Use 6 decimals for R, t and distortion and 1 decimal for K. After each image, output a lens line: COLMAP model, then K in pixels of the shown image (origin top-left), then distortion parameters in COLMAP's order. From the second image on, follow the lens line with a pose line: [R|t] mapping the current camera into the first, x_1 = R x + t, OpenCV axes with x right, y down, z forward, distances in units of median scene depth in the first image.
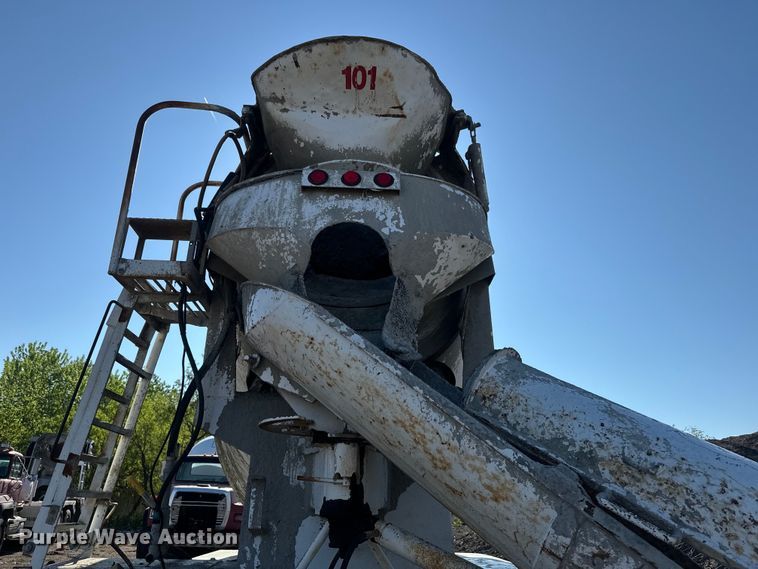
lens RADIAL K [[522.2, 0, 374.2], [0, 522.2, 284.6], [0, 0, 1]] dist [0.097165, -0.139695]
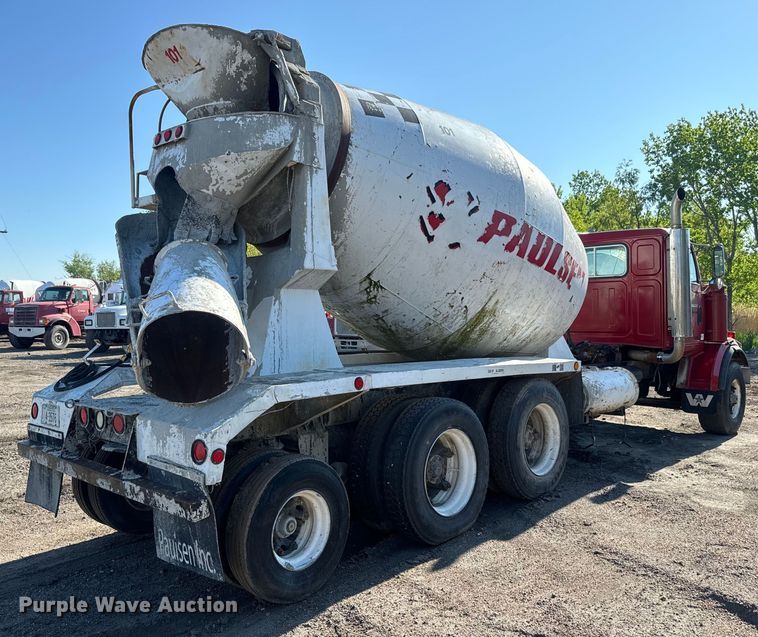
lens RADIAL K [[638.3, 0, 350.8], [0, 638.3, 316.5], [0, 0, 1]] dist [0.206834, -0.450770]
pose [[0.690988, -0.014812, -0.722714, 1.831905], [0.282115, 0.926032, 0.250751, -0.026150], [0.665543, -0.377154, 0.644056, -0.163662]]
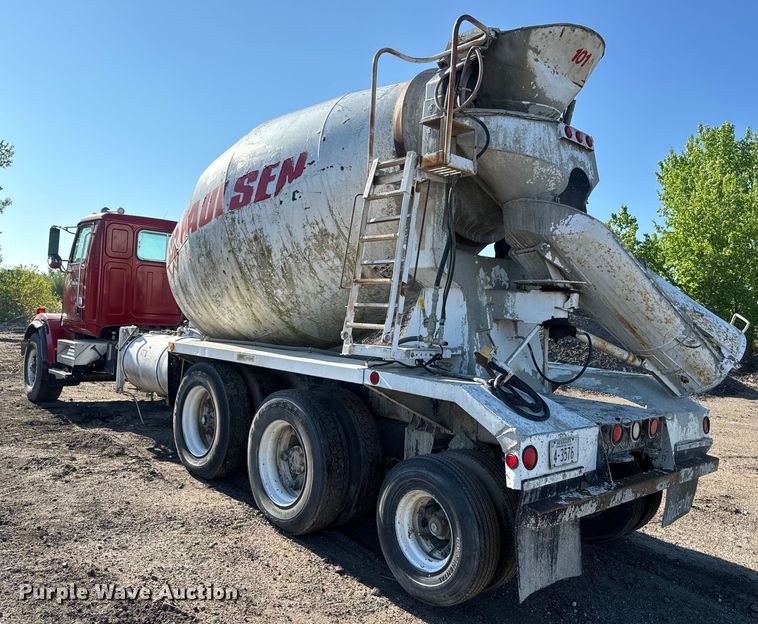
lens RADIAL K [[632.2, 0, 367.7], [0, 632.2, 315.0], [0, 0, 1]] dist [0.012800, 0.002395]
pose [[0.765426, 0.031498, 0.642752, -1.784036], [-0.284956, 0.912133, 0.294642, -0.091185], [-0.576995, -0.408683, 0.707146, -0.239261]]
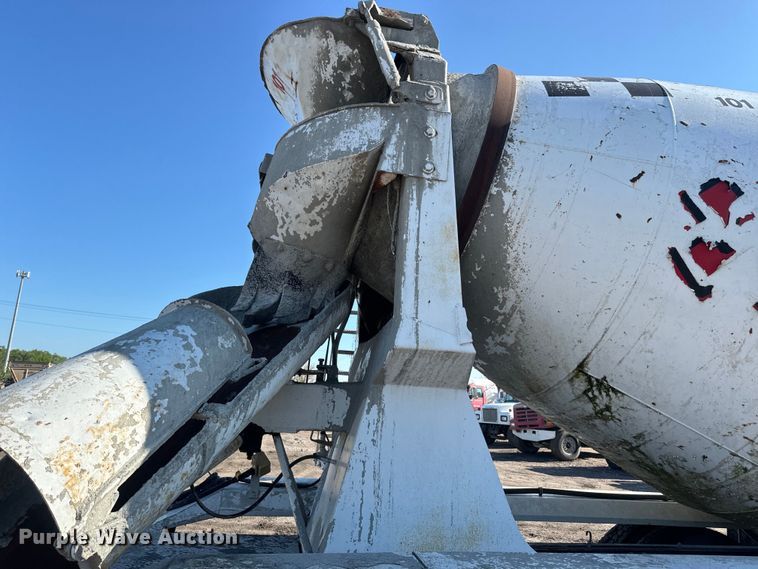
lens RADIAL K [[536.9, 0, 380.3], [0, 536.9, 281.9], [0, 0, 1]] dist [0.059796, -0.080094]
pose [[0.150946, -0.223955, -0.962839, 1.194396], [0.323318, 0.931615, -0.166005, 0.338651], [0.934174, -0.286246, 0.213032, 0.909250]]
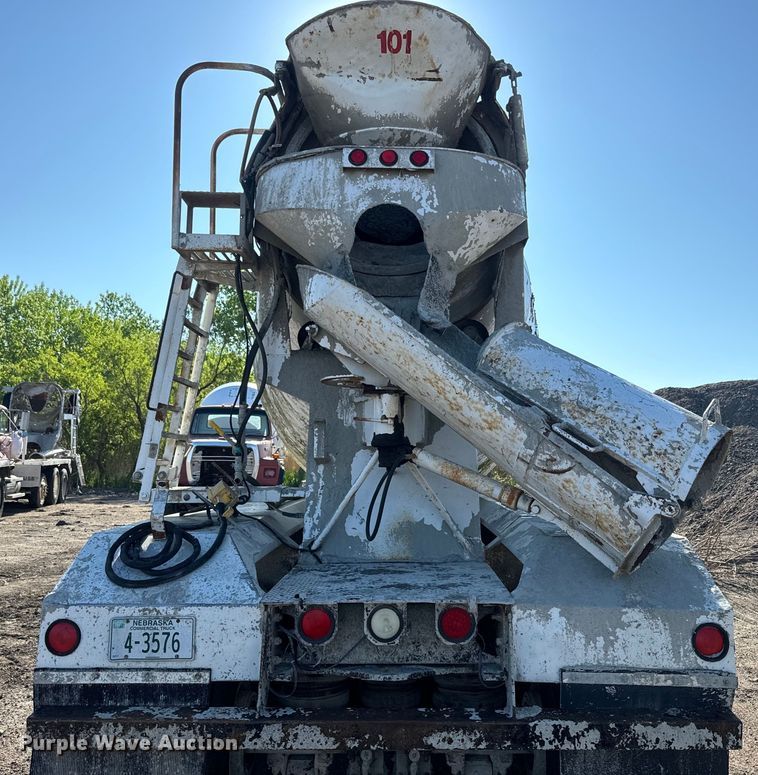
lens RADIAL K [[713.1, 0, 403.4], [0, 713.1, 382.6], [0, 0, 1]] dist [0.137268, -0.262706]
pose [[0.999502, -0.008582, -0.030380, 0.026921], [0.016649, 0.960929, 0.276295, -0.167027], [0.026822, -0.276663, 0.960593, -0.539863]]
